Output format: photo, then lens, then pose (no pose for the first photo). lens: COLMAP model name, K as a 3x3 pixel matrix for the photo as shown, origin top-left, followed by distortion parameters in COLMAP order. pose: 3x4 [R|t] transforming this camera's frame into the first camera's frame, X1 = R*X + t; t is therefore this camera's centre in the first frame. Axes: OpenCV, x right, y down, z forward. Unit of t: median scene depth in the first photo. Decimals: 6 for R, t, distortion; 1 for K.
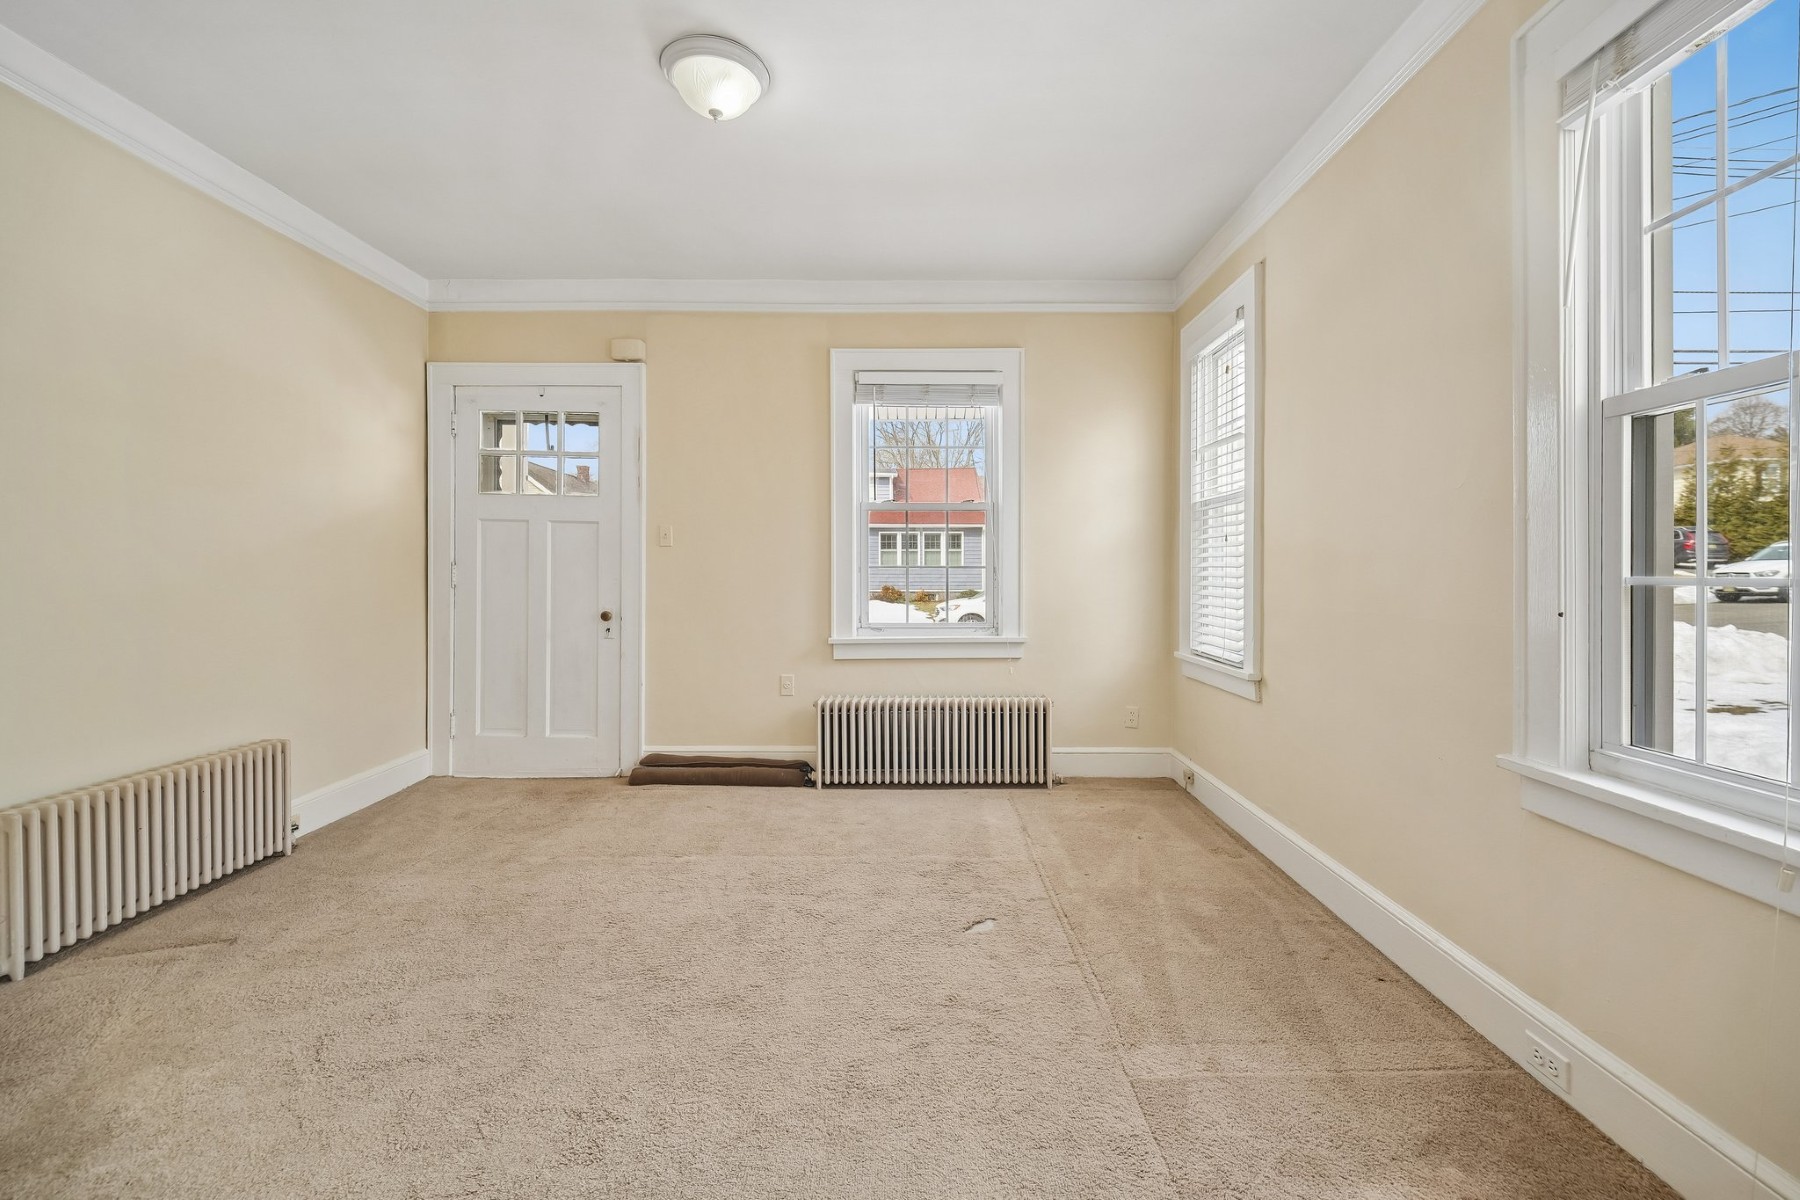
lens RADIAL K [[761.5, 0, 895.2], [0, 761.5, 584.1], [0, 0, 1]] dist [0.025870, -0.014721]
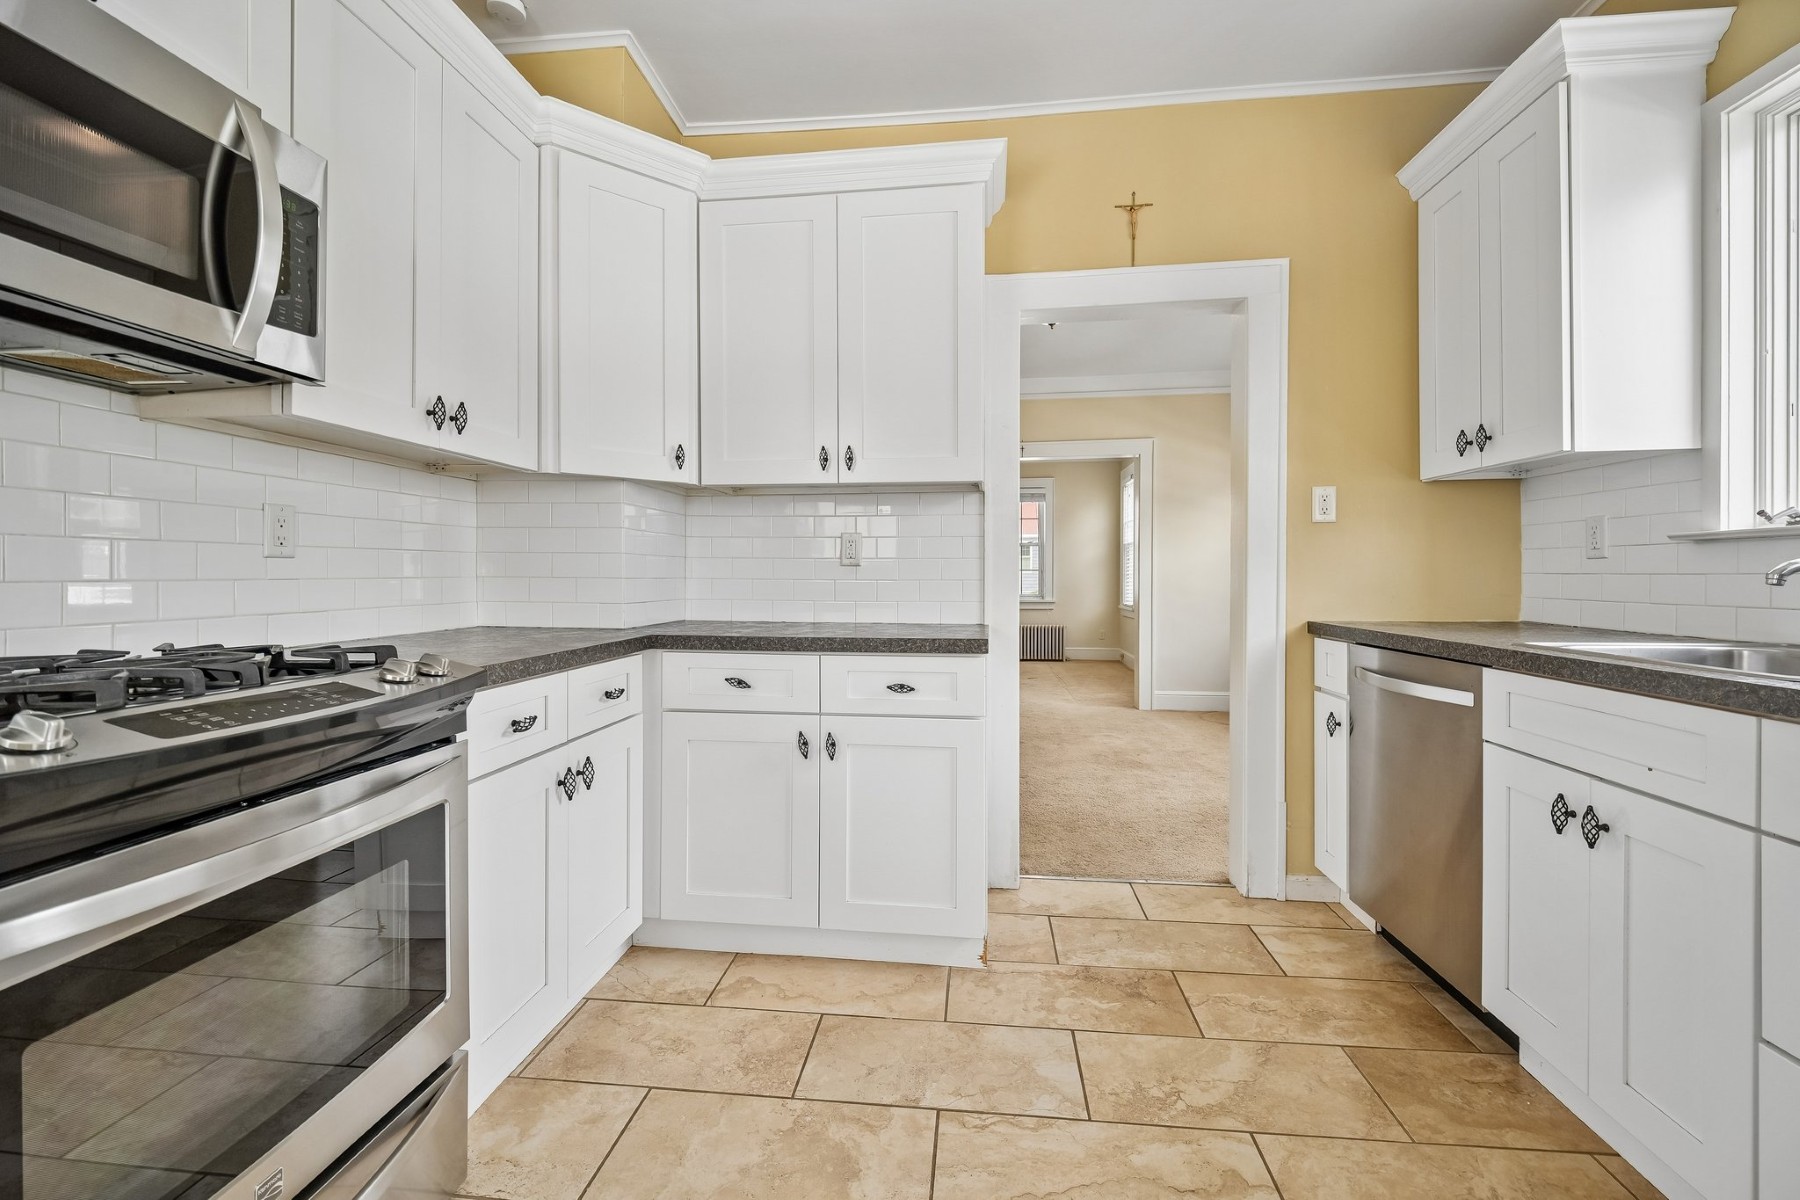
lens RADIAL K [[761.5, 0, 895.2], [0, 761.5, 584.1], [0, 0, 1]] dist [0.025870, -0.014721]
pose [[0.995024, 0.003310, -0.099576, -0.093846], [-0.003568, 0.999991, -0.002413, 0.027947], [0.099567, 0.002756, 0.995027, -1.460949]]
